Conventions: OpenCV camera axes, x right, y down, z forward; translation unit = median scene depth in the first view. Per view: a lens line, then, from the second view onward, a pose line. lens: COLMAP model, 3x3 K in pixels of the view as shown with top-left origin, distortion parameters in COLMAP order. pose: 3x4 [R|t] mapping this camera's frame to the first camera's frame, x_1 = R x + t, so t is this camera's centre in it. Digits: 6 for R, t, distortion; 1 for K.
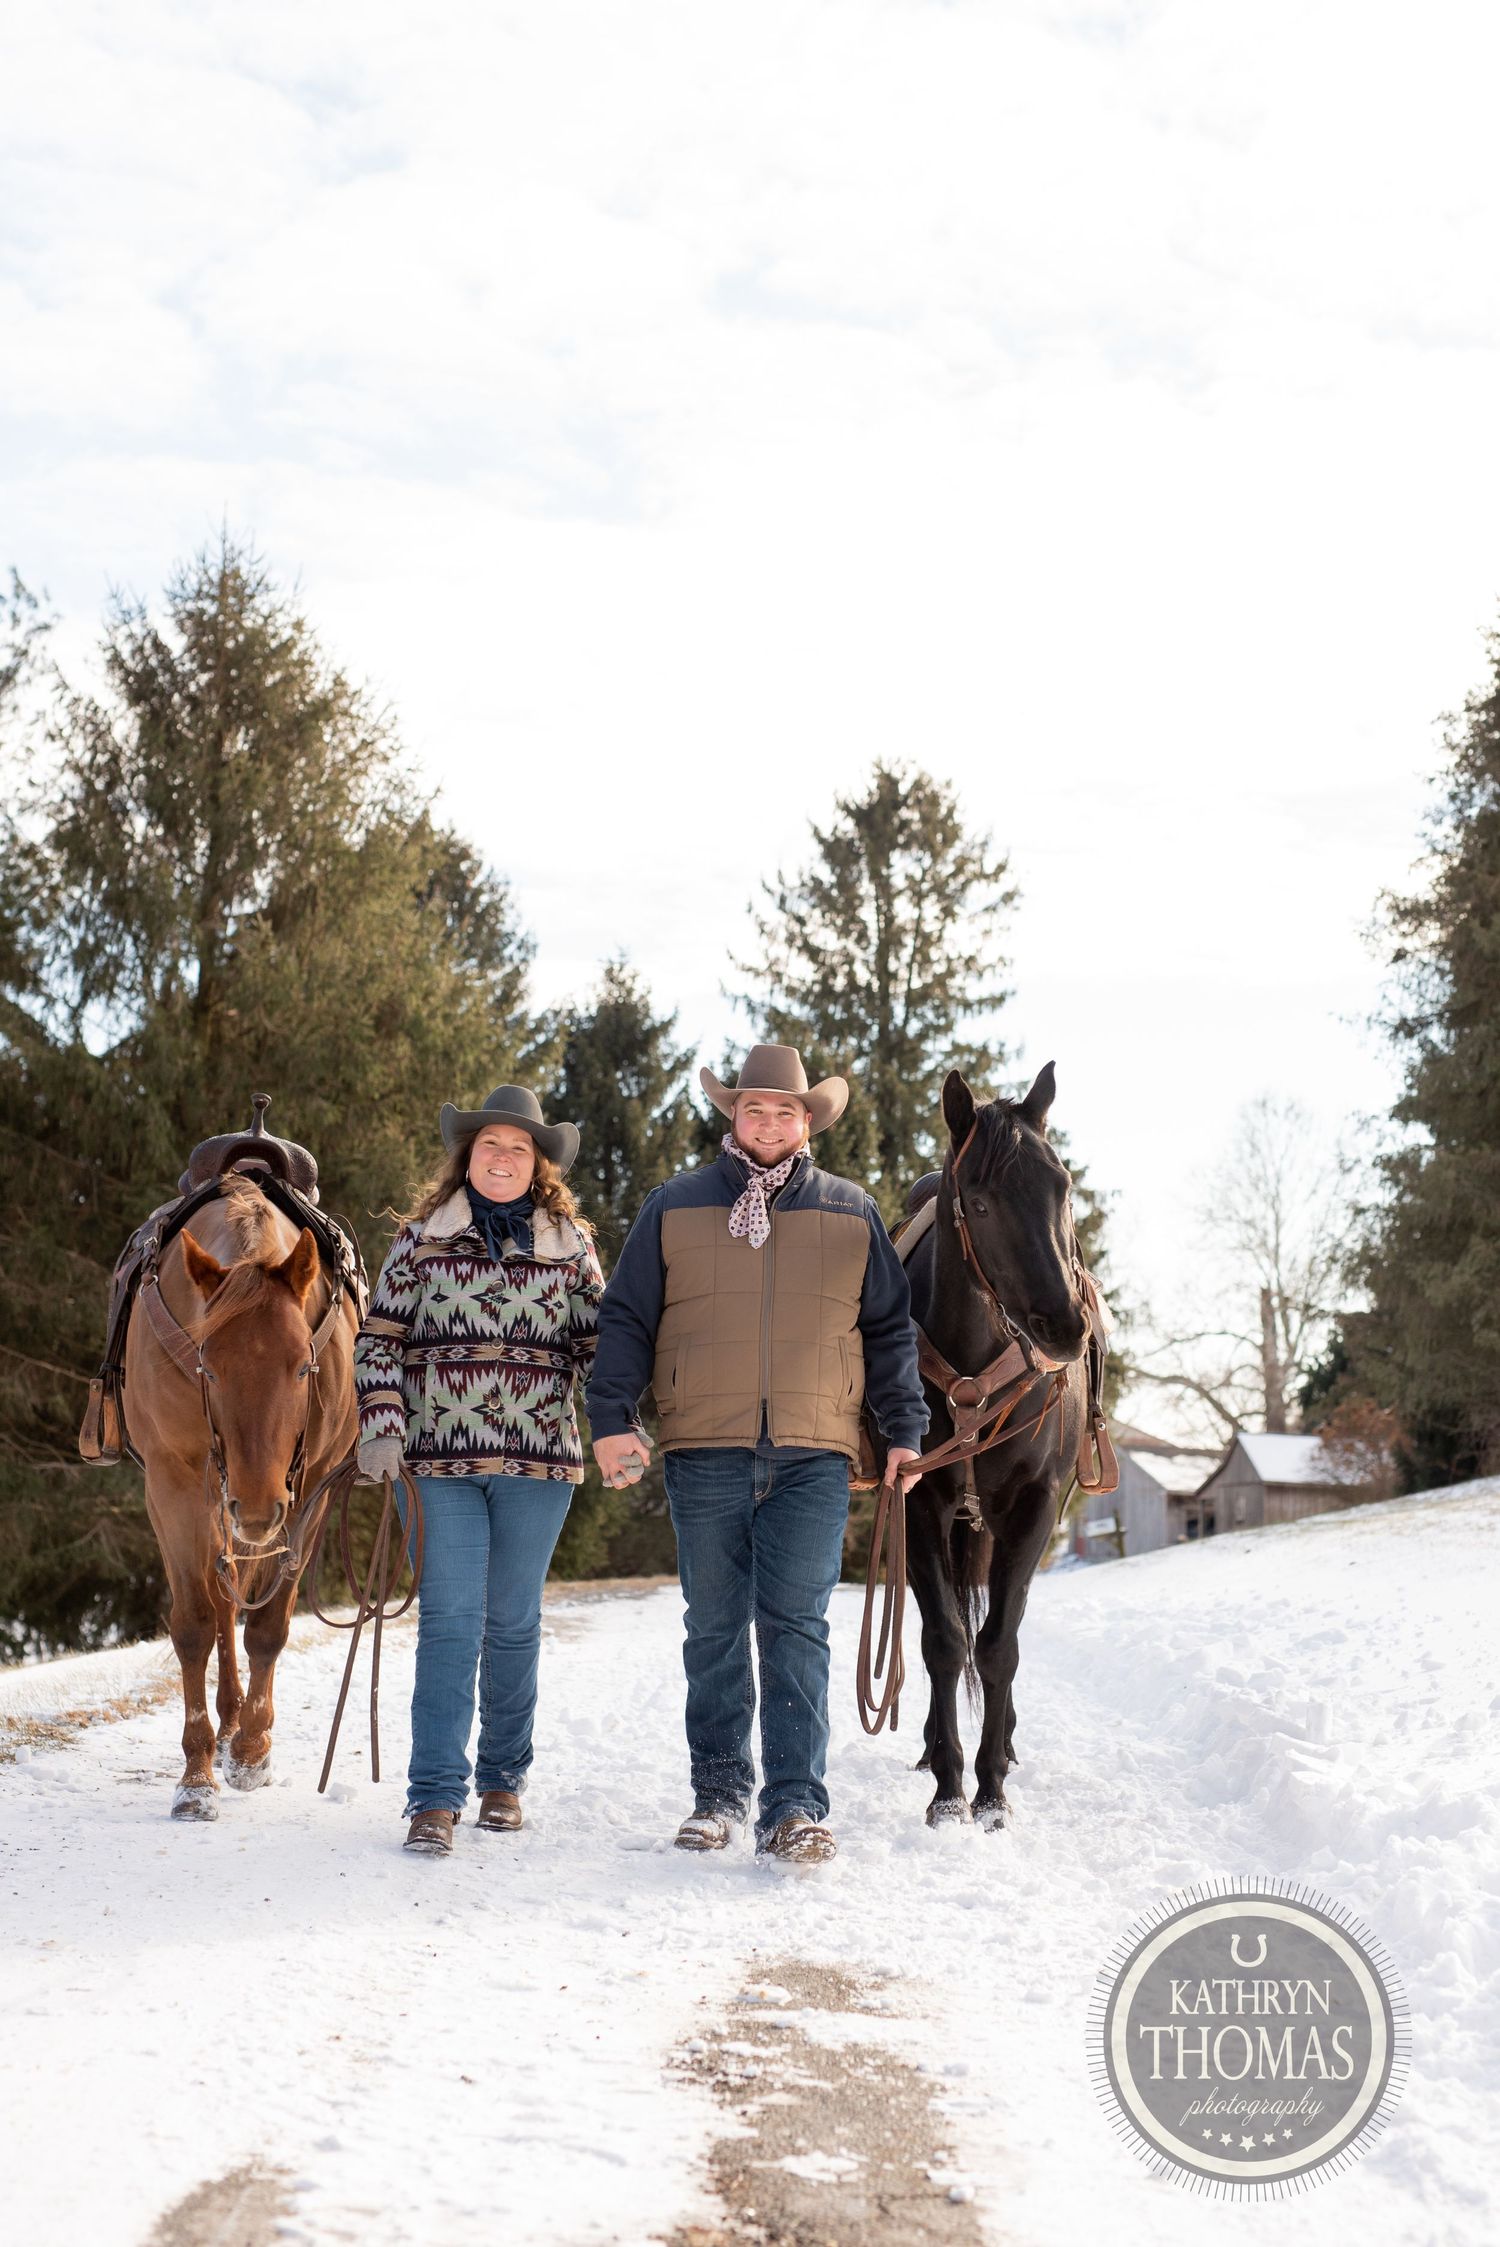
lens RADIAL K [[3157.0, 0, 740.6], [0, 3157.0, 1153.1], [0, 0, 1]] dist [0.017148, 0.007912]
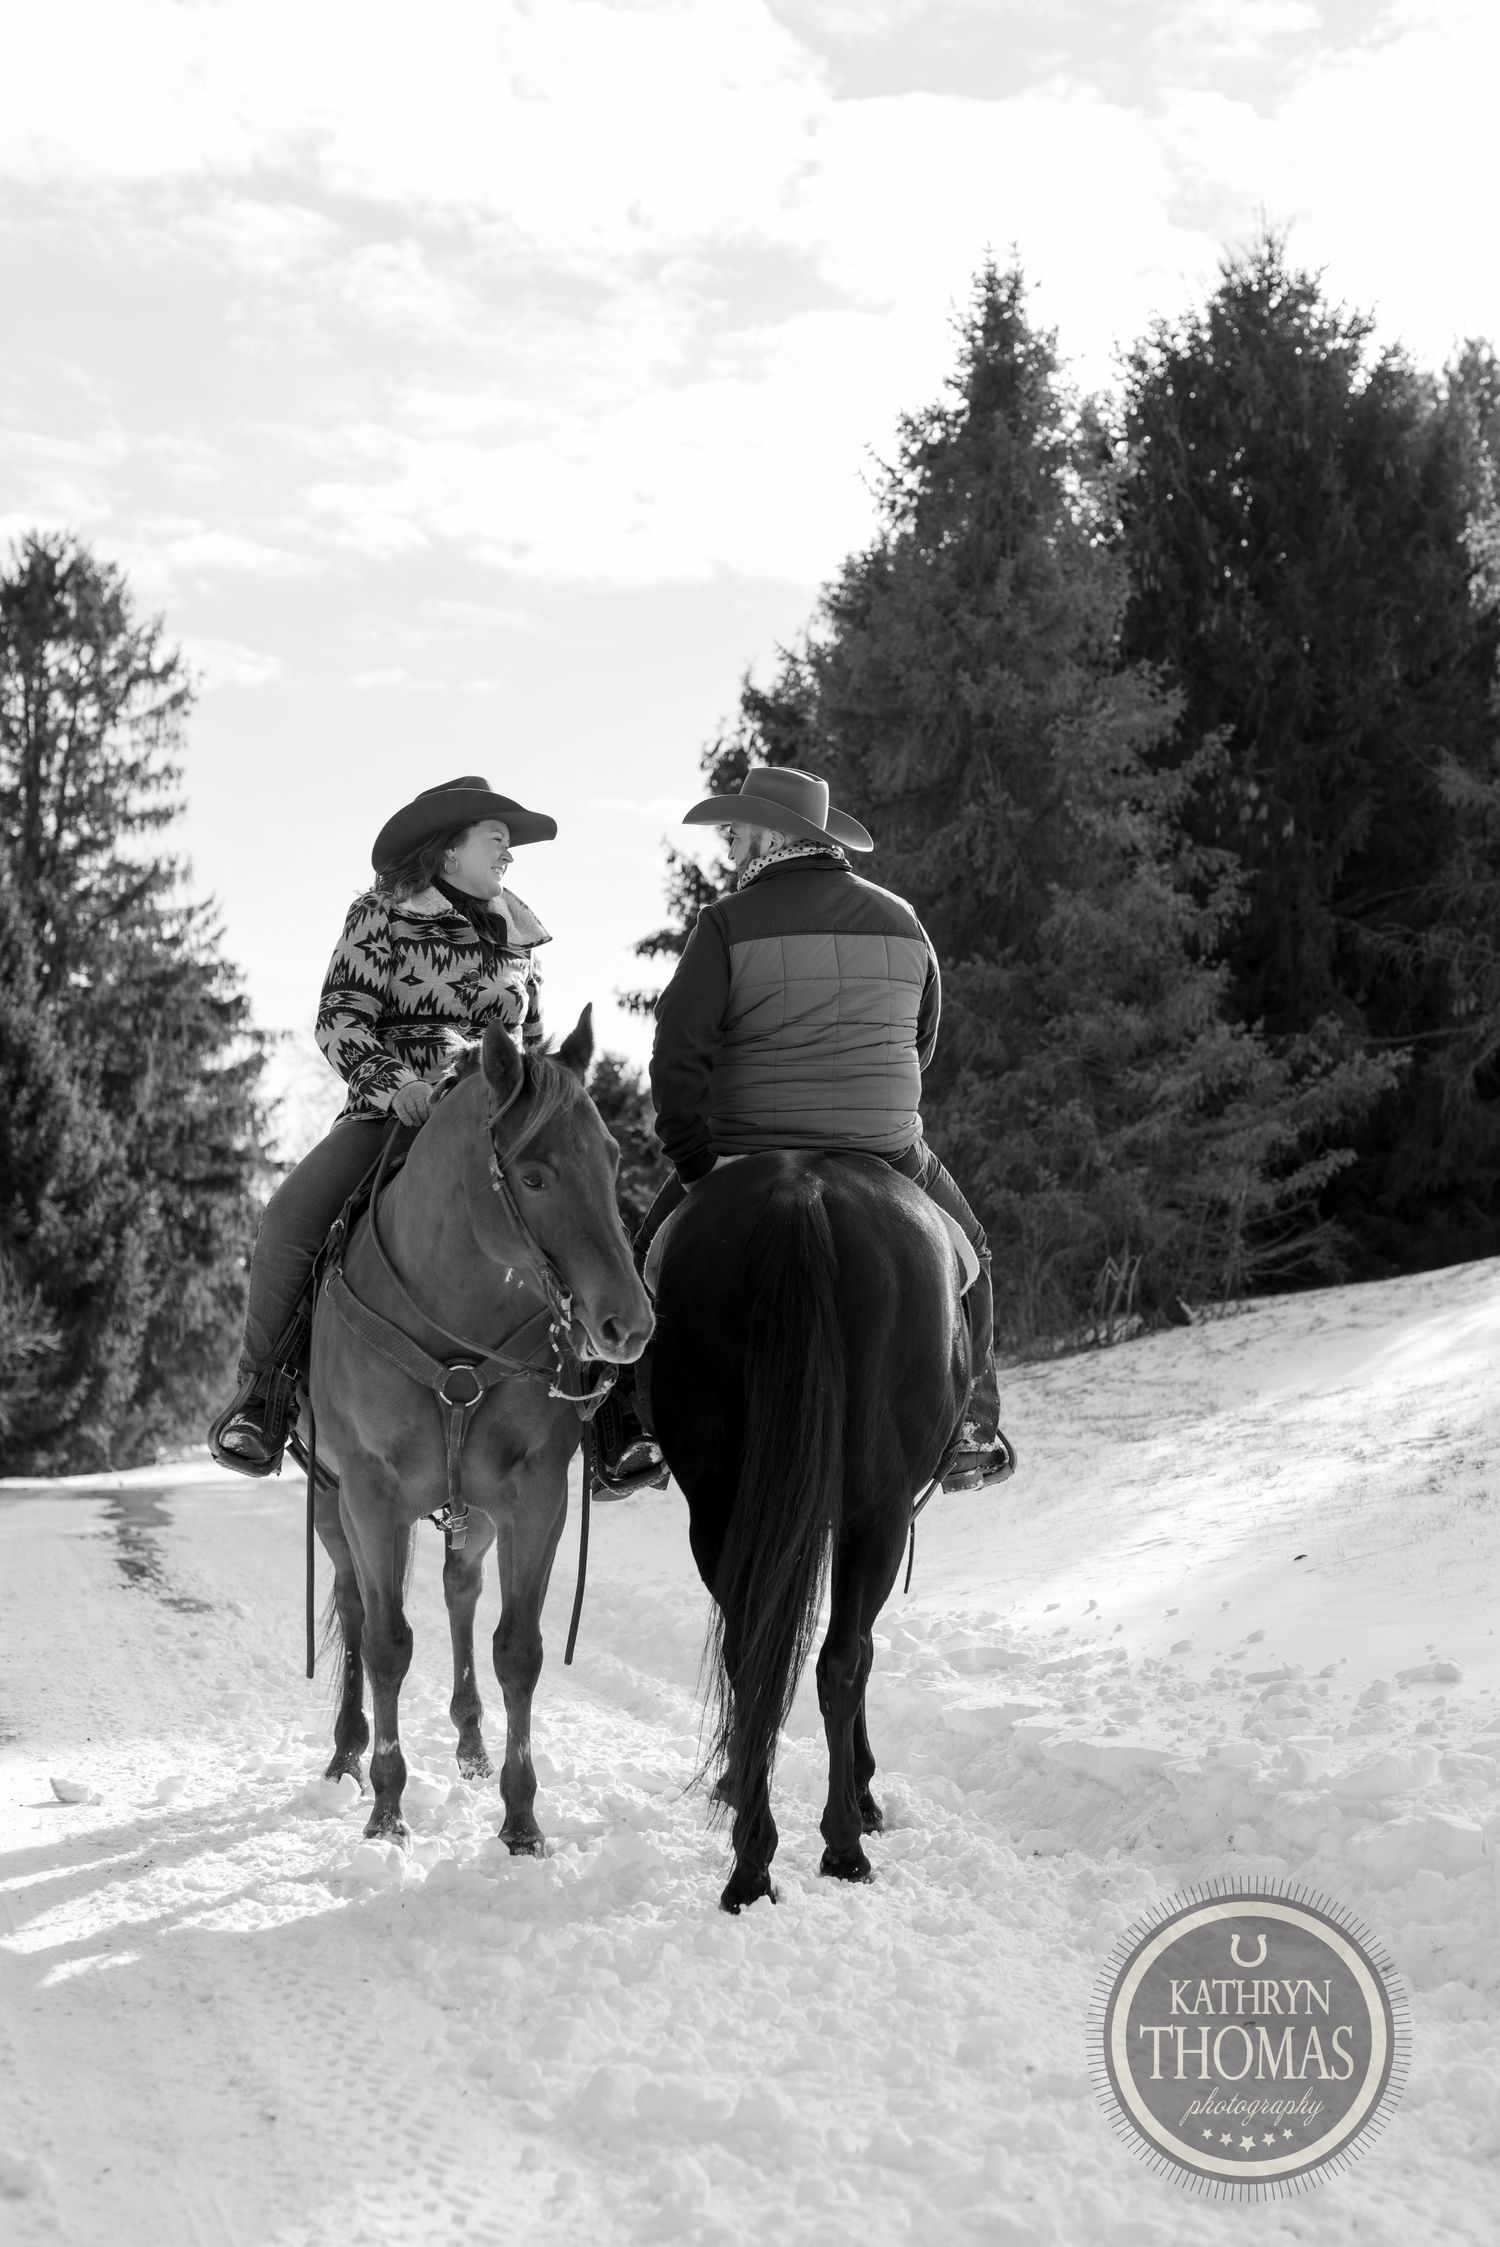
lens RADIAL K [[3157.0, 0, 740.6], [0, 3157.0, 1153.1], [0, 0, 1]] dist [0.017148, 0.007912]
pose [[0.957557, 0.018157, 0.287673, -0.019110], [-0.031016, 0.998710, 0.040205, 0.006646], [-0.286572, -0.047421, 0.956885, 0.097700]]
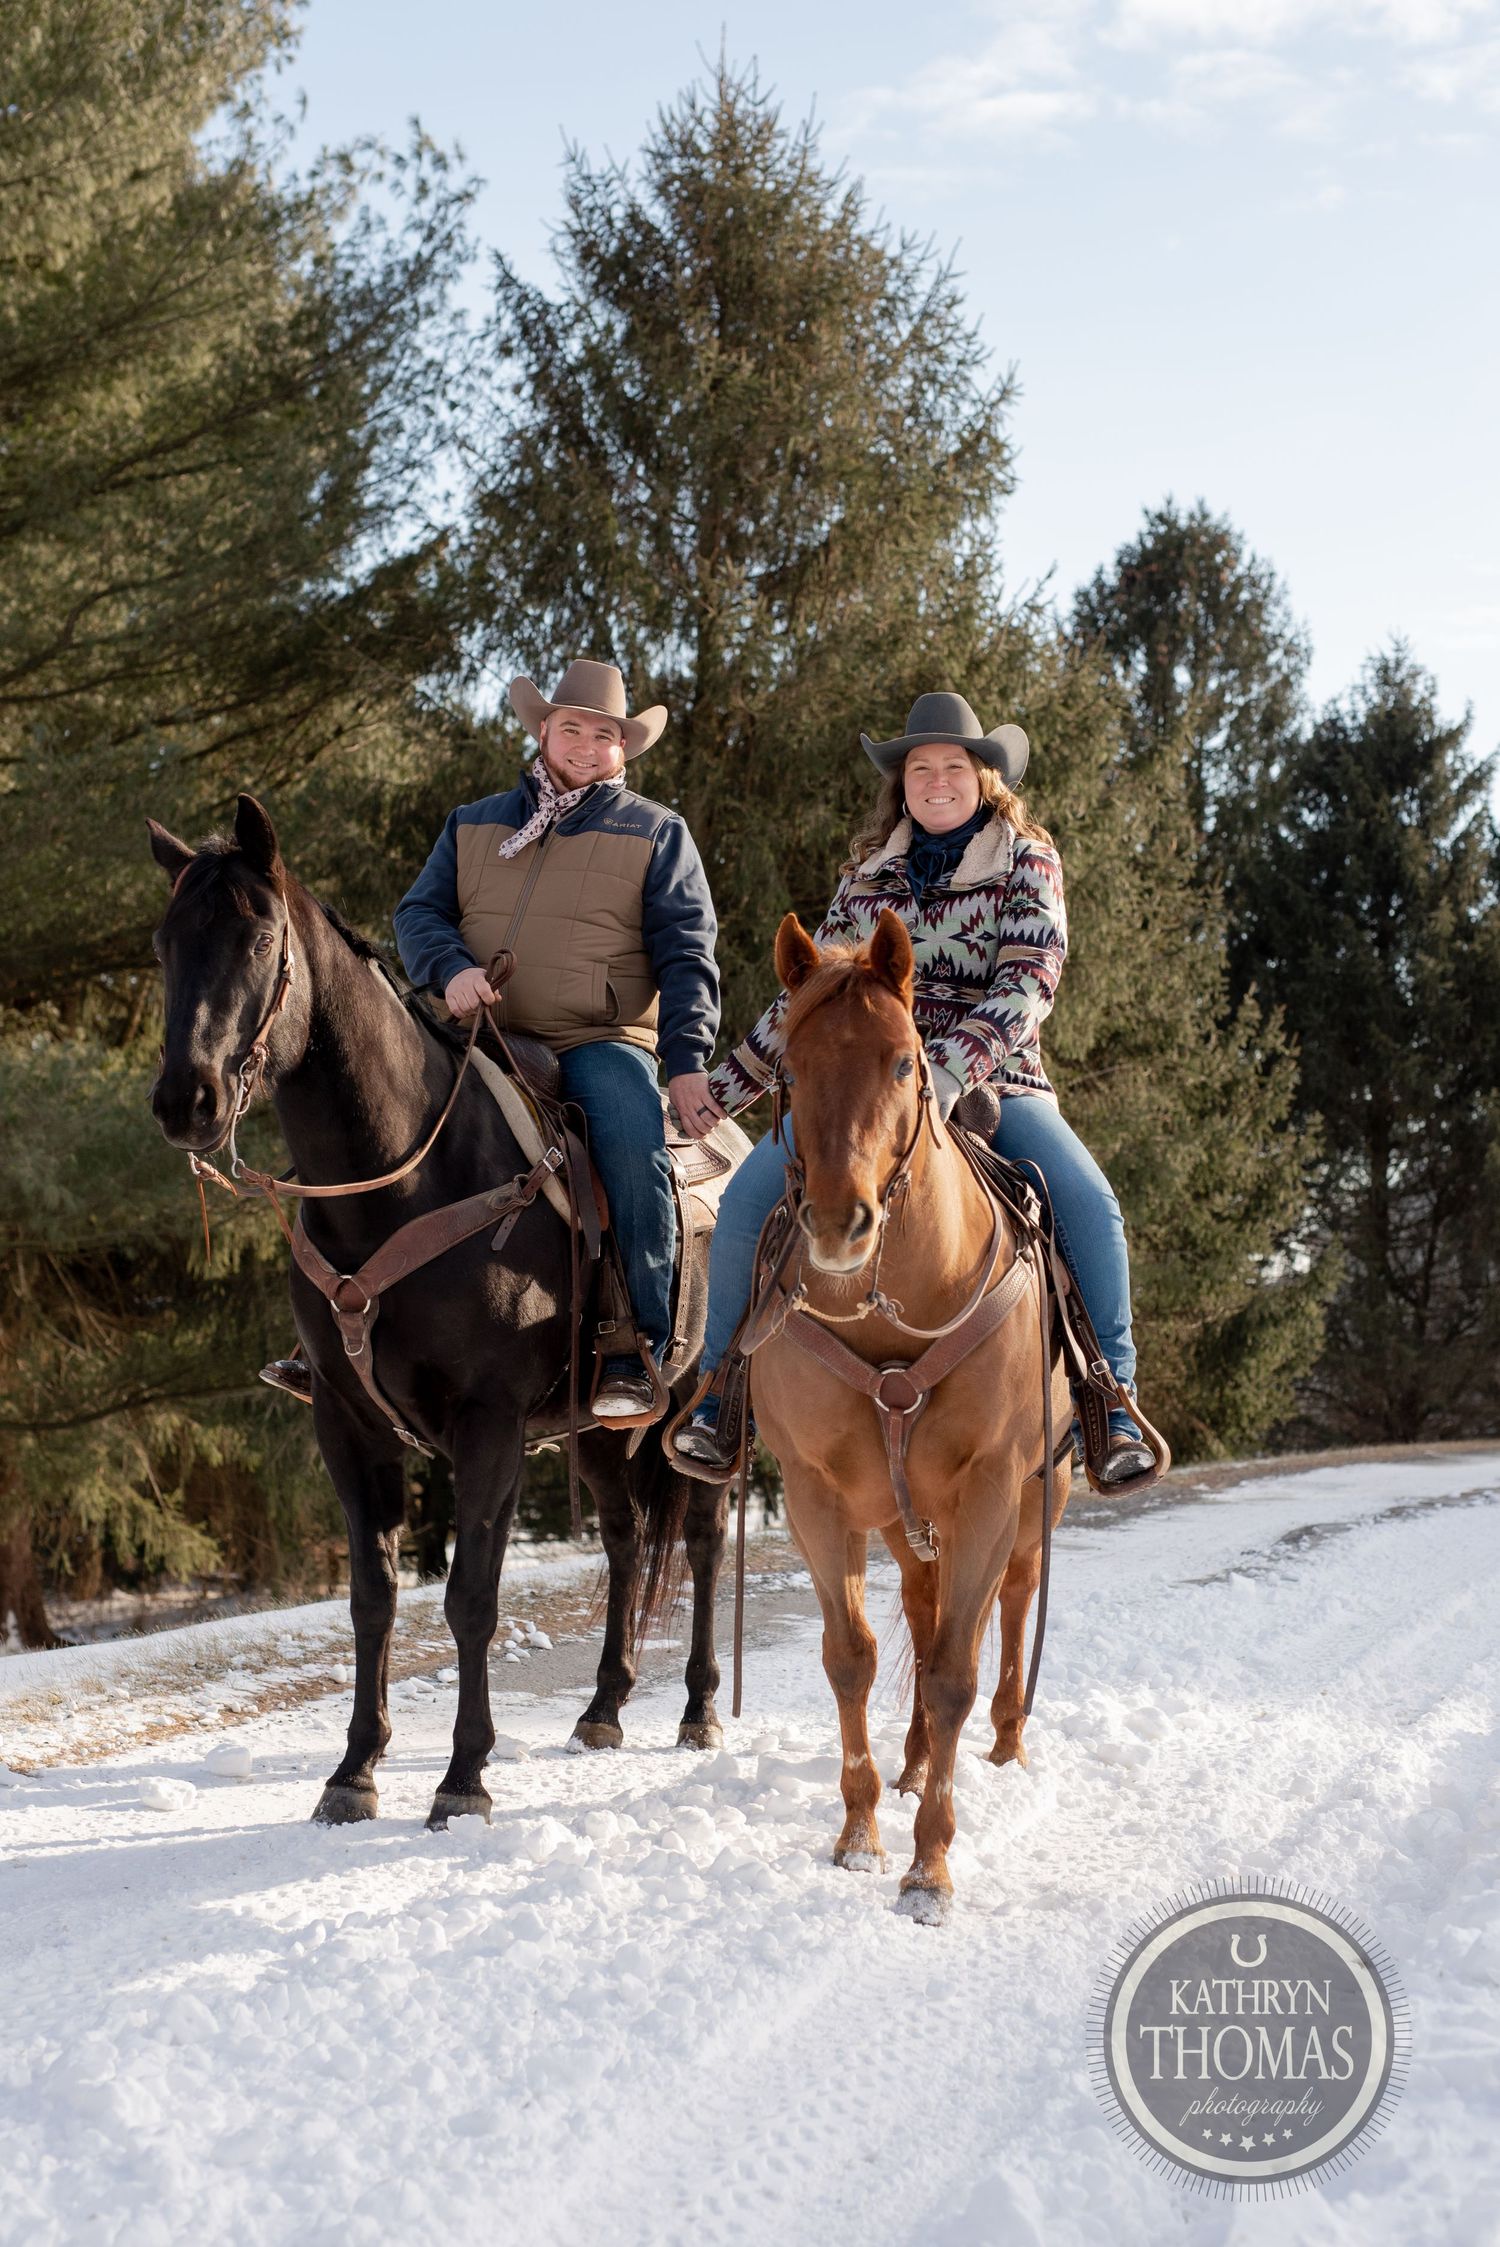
lens RADIAL K [[3397.1, 0, 719.6], [0, 3397.1, 1170.0], [0, 0, 1]] dist [0.010563, 0.064962]
pose [[0.962807, -0.010886, -0.269971, 0.025242], [0.029997, 0.997318, 0.066765, 0.005976], [0.268520, -0.072380, 0.960551, 0.096848]]
